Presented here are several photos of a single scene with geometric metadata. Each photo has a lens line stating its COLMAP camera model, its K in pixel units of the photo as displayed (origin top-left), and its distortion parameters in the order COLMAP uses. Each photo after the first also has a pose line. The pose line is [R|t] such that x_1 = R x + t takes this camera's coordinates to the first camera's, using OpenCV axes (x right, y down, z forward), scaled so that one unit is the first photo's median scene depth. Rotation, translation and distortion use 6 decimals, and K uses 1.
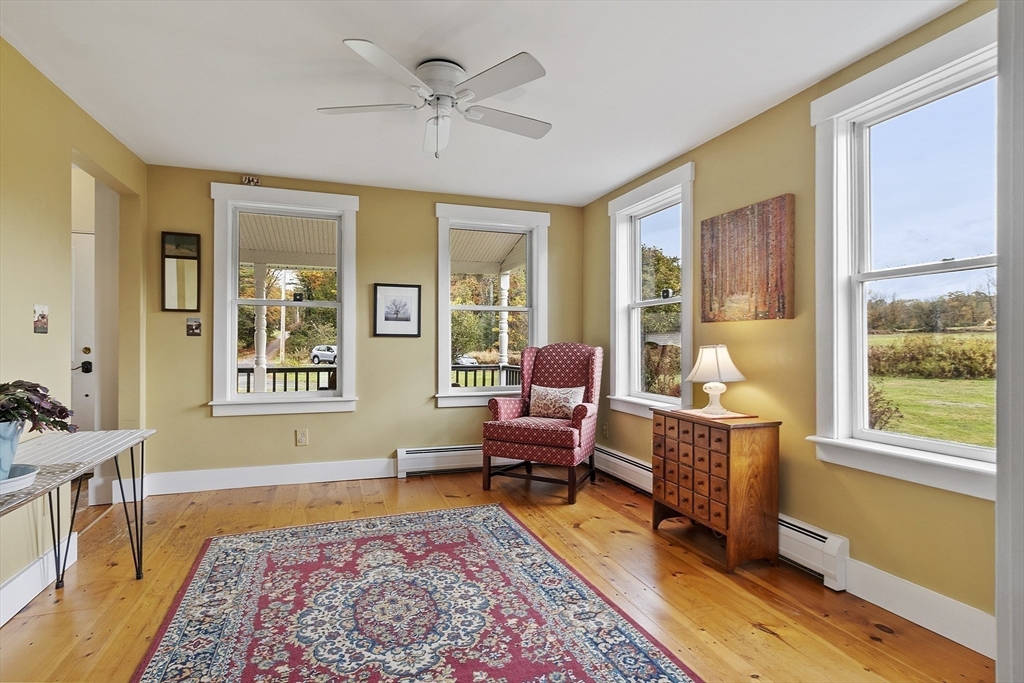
lens RADIAL K [[505.8, 0, 487.7], [0, 505.8, 343.0], [0, 0, 1]] dist [-0.000914, -0.000031]
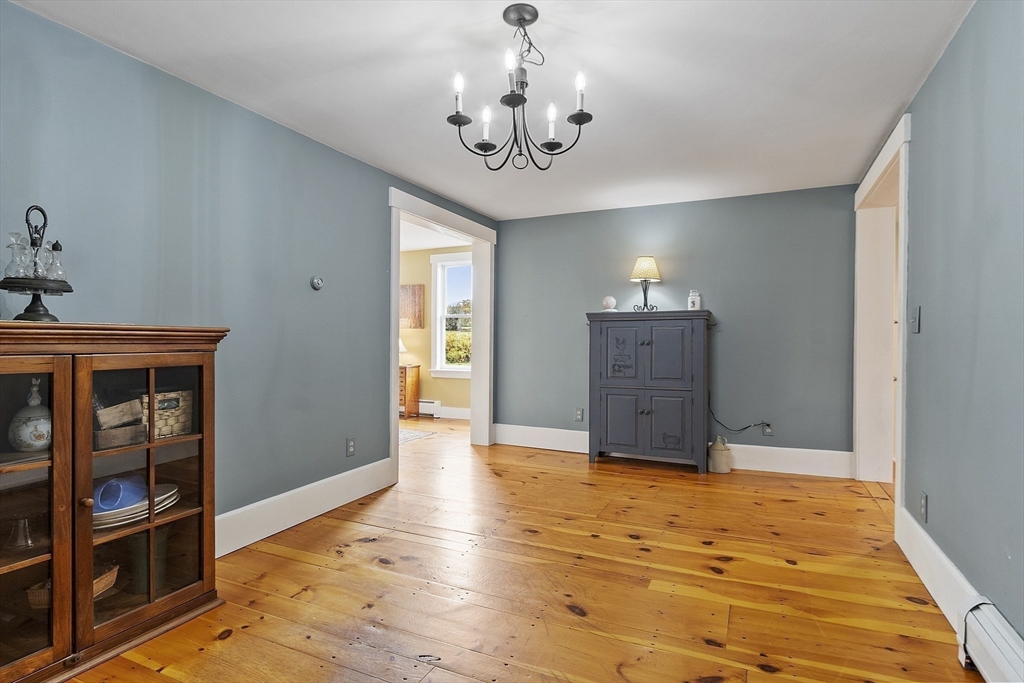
lens RADIAL K [[532.0, 0, 513.1], [0, 532.0, 346.4], [0, 0, 1]] dist [0.001700, 0.000649]
pose [[0.671718, -0.009022, 0.740752, -1.234021], [-0.002035, 0.999900, 0.014024, 0.007845], [-0.740805, -0.010927, 0.671632, -1.335944]]
